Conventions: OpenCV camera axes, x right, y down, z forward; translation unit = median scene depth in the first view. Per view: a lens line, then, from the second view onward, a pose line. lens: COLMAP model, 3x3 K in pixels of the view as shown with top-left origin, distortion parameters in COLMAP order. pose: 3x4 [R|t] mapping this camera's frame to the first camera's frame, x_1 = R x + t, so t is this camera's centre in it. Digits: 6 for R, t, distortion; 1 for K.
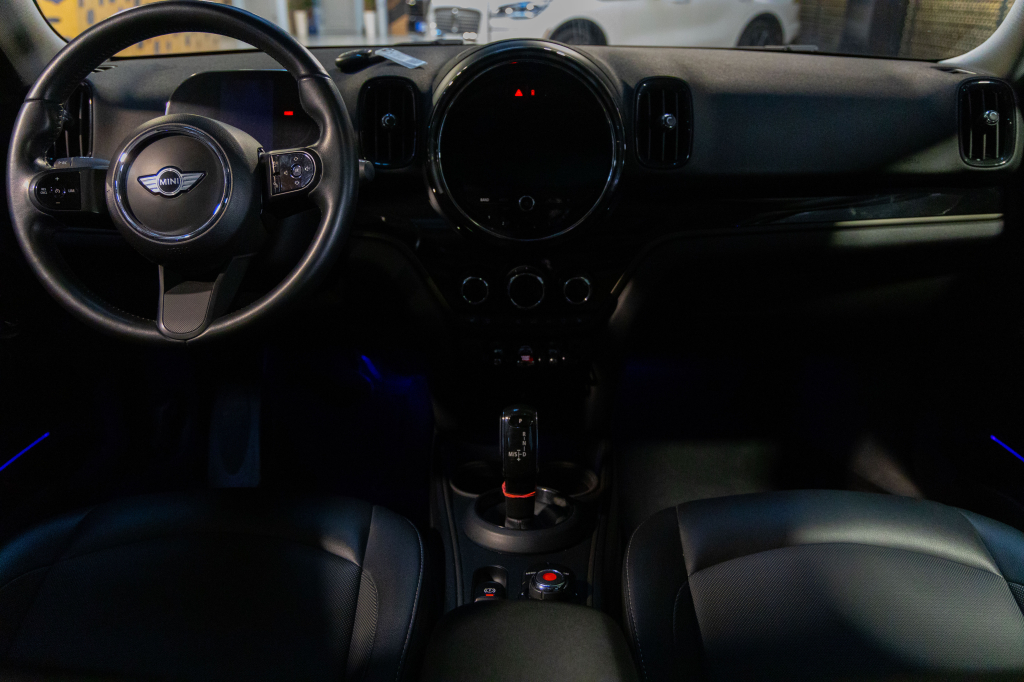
lens RADIAL K [[807.7, 0, 512.0], [0, 807.7, 341.0], [0, 0, 1]] dist [0.000821, -0.000179]
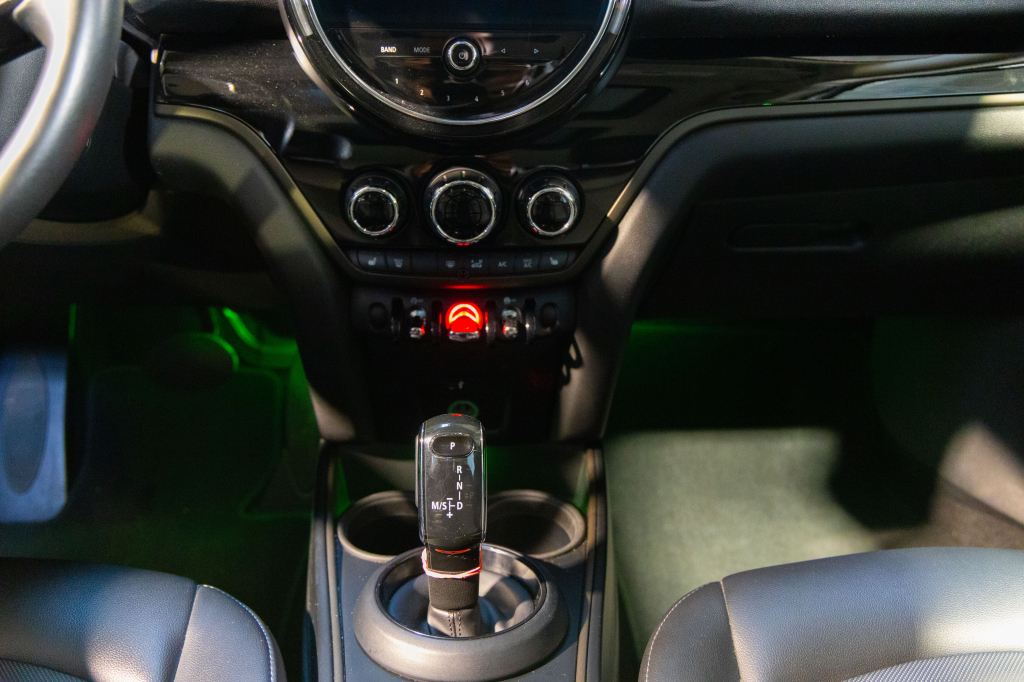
lens RADIAL K [[956.1, 0, 512.0], [0, 956.1, 341.0], [0, 0, 1]] dist [0.001883, 0.006671]
pose [[0.998420, -0.006560, 0.055801, 0.014435], [0.002741, 0.997664, 0.068255, -0.017562], [-0.056118, -0.067995, 0.996106, 0.330075]]
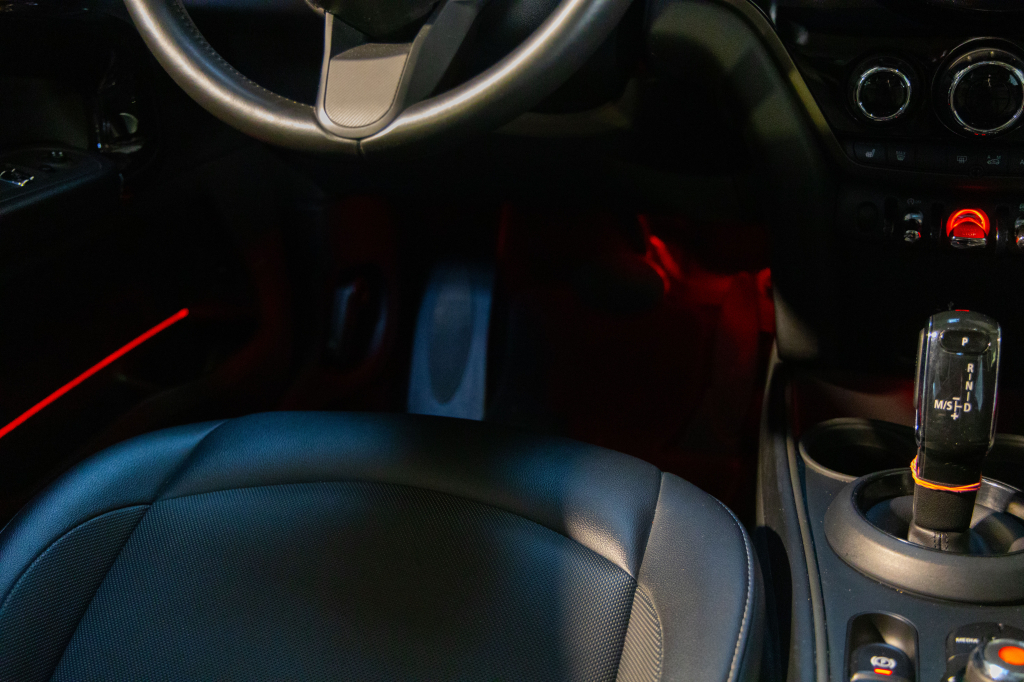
lens RADIAL K [[1141.5, 0, 512.0], [0, 1141.5, 341.0], [0, 0, 1]] dist [-0.006148, -0.008722]
pose [[0.954100, 0.084741, -0.287250, -0.052859], [-0.063483, 0.994563, 0.082544, 0.054915], [0.292683, -0.060520, 0.954293, 0.223577]]
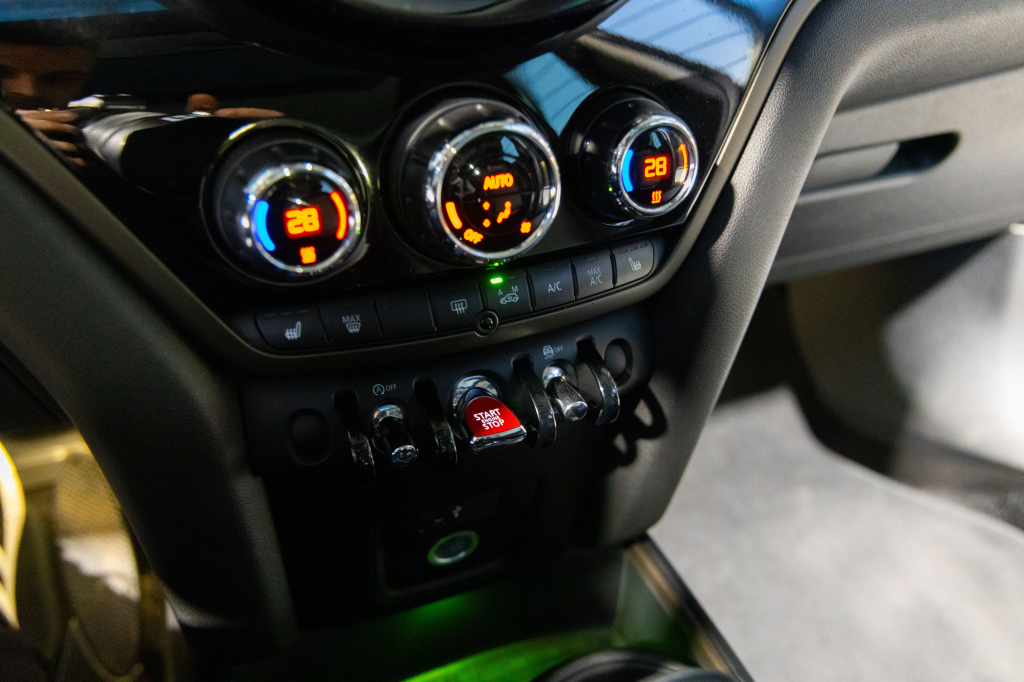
lens RADIAL K [[893.5, 0, 512.0], [0, 893.5, 341.0], [0, 0, 1]] dist [0.002446, -0.008623]
pose [[0.915071, -0.201048, 0.349607, -0.096450], [0.167878, 0.978096, 0.123066, -0.052481], [-0.366691, -0.053923, 0.928779, 0.765861]]
